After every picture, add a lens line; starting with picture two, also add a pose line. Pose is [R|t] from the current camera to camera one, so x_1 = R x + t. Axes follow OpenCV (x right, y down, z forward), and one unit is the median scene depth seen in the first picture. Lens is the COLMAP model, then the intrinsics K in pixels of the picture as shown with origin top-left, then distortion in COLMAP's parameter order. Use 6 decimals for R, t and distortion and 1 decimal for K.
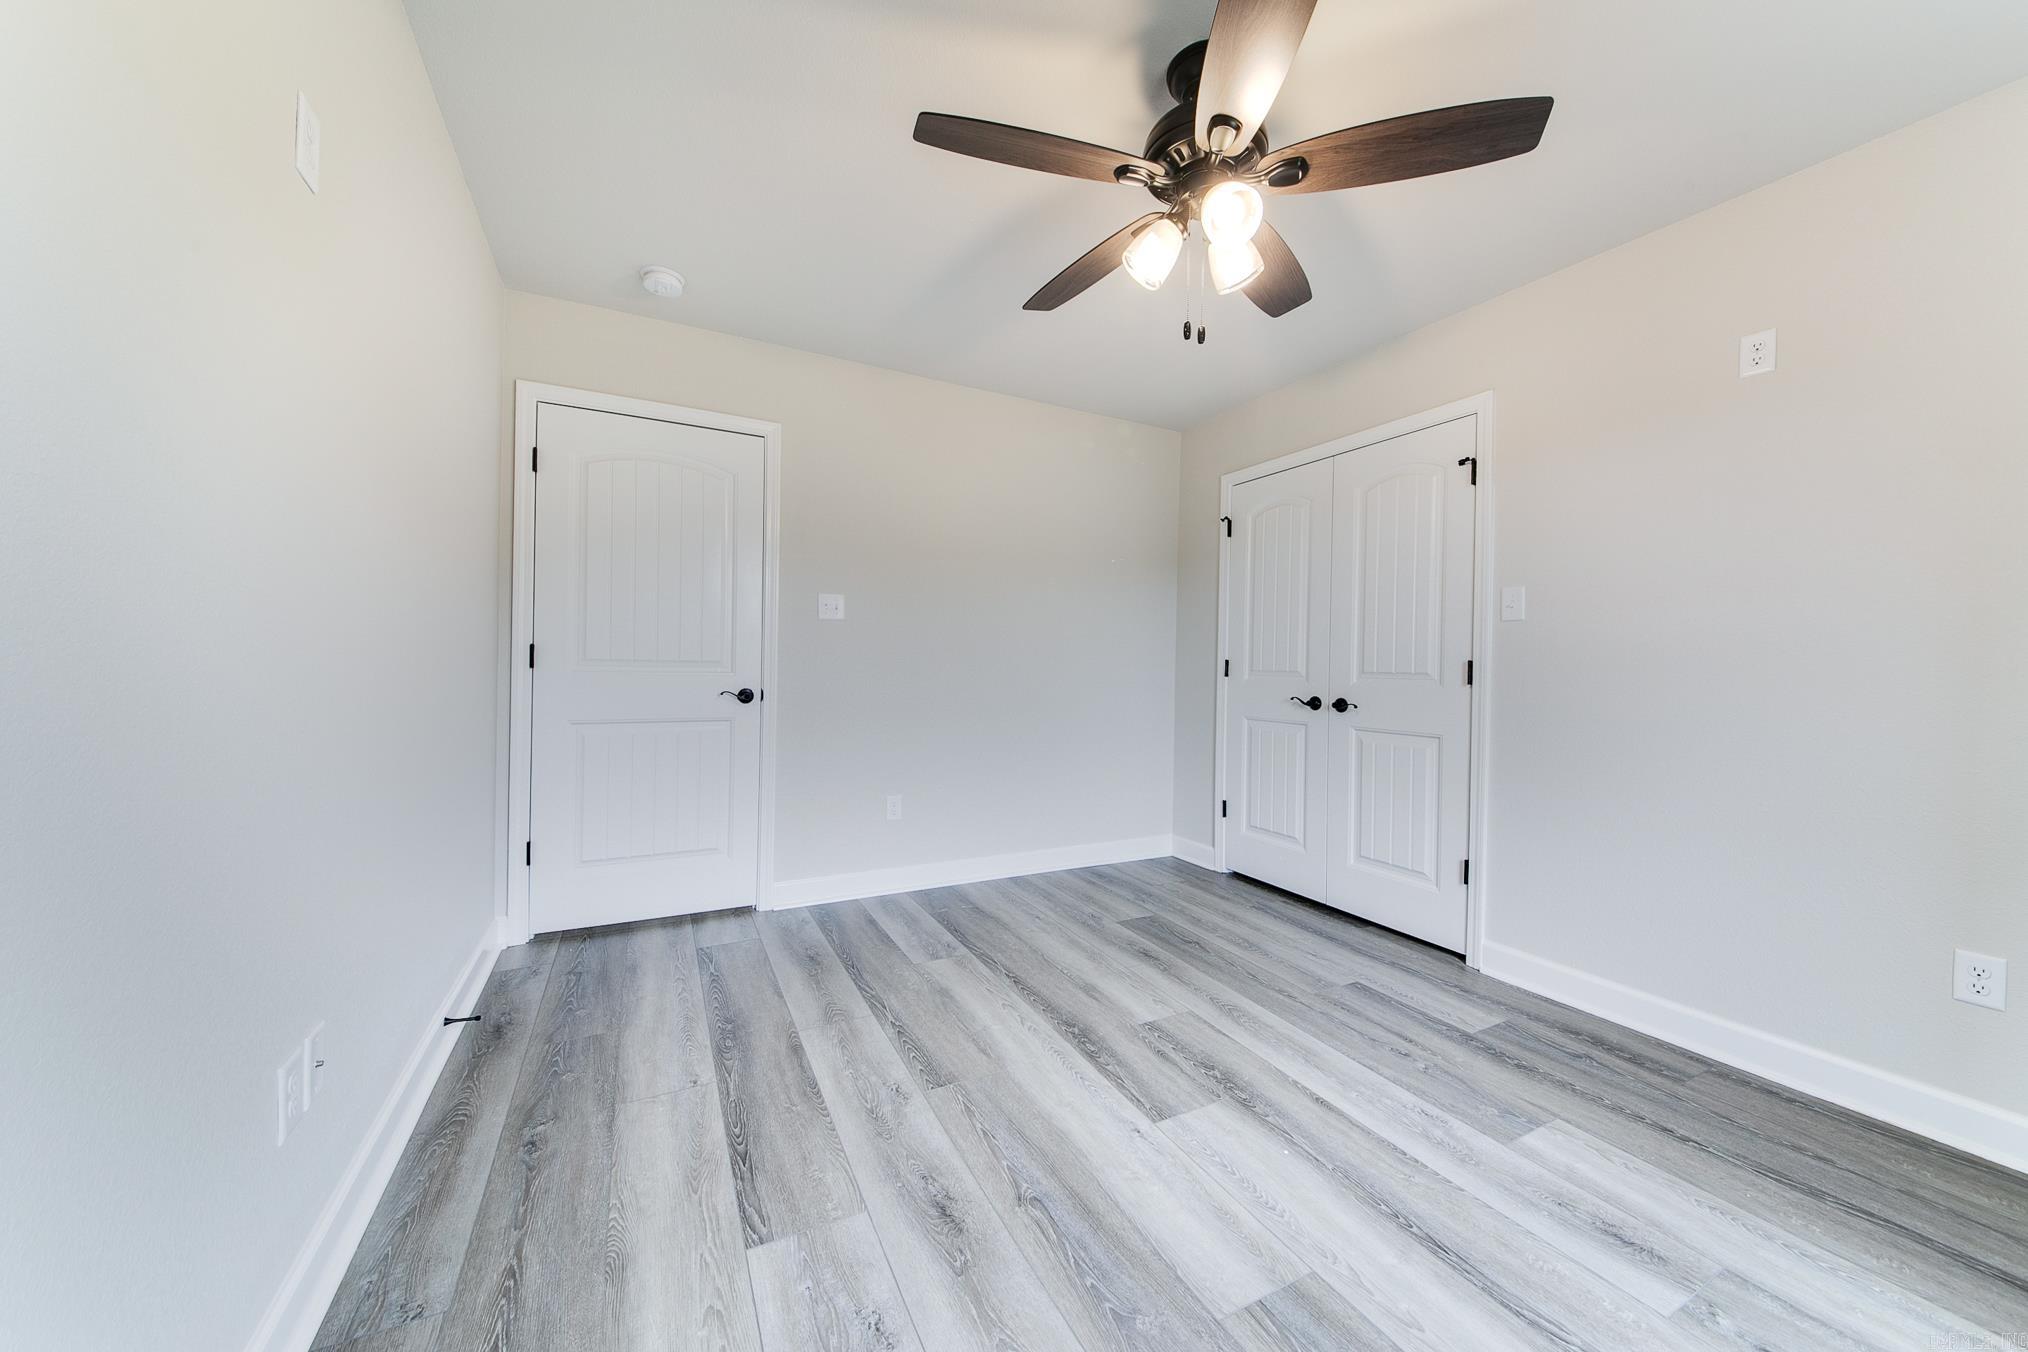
lens RADIAL K [[705.5, 0, 1011.4], [0, 705.5, 665.9], [0, 0, 1]] dist [0.029359, -0.018539]
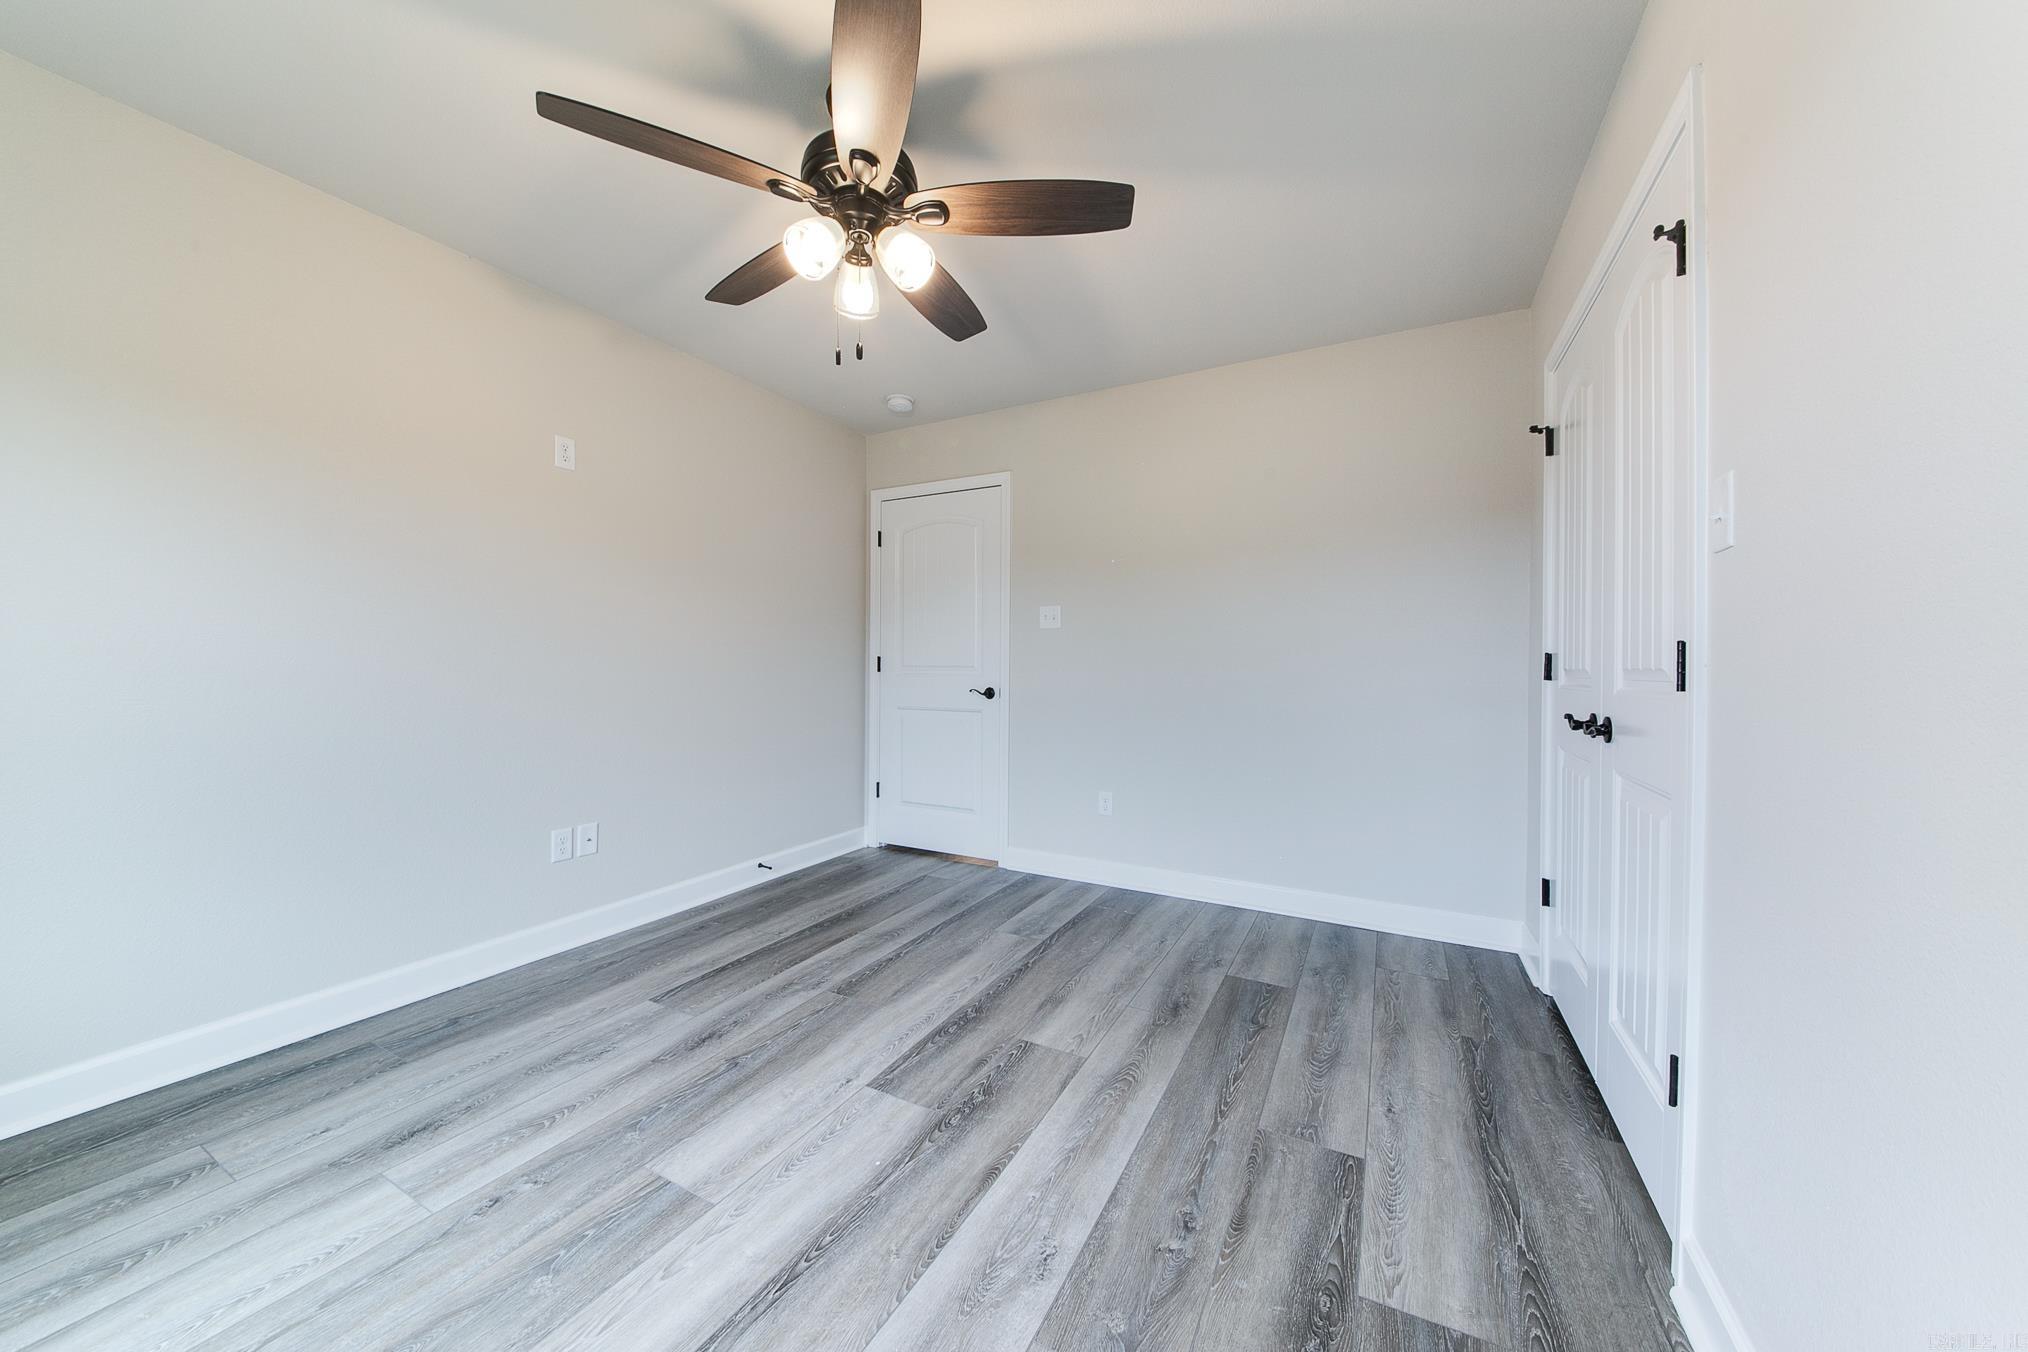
lens RADIAL K [[705.5, 0, 1011.4], [0, 705.5, 665.9], [0, 0, 1]] dist [0.029359, -0.018539]
pose [[0.570400, -0.013961, -0.821248, 0.826283], [0.002829, 0.999883, -0.015032, 0.015670], [0.821362, 0.006251, 0.570373, 0.380950]]
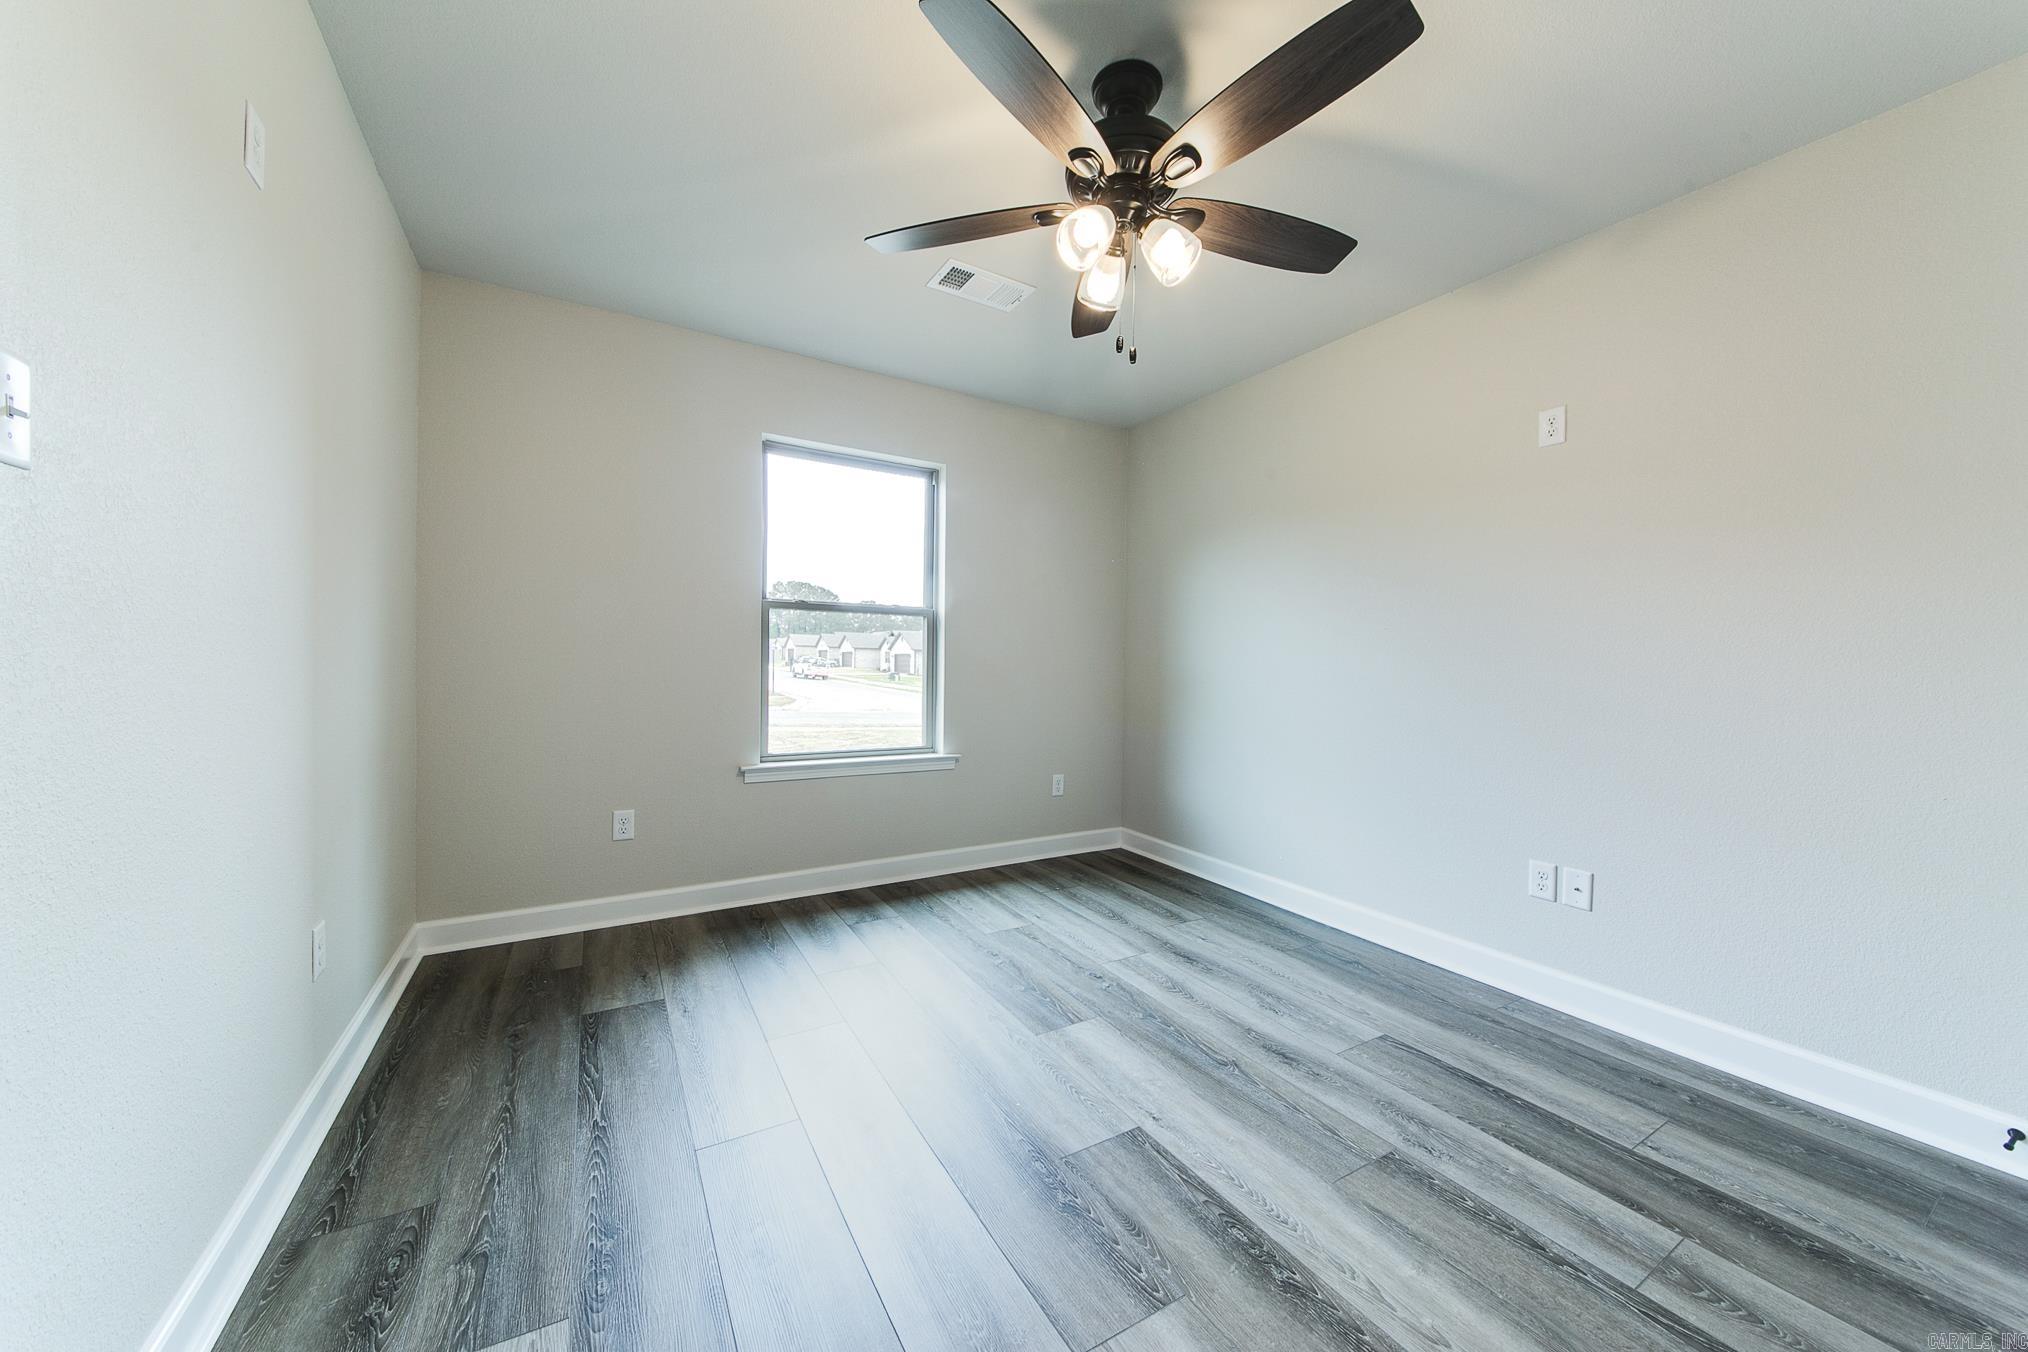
lens RADIAL K [[705.5, 0, 1011.4], [0, 705.5, 665.9], [0, 0, 1]] dist [0.029359, -0.018539]
pose [[-0.997974, -0.031768, -0.055129, 0.305571], [-0.032060, 0.999476, 0.004412, 0.005111], [0.054960, 0.006171, -0.998470, 1.333089]]
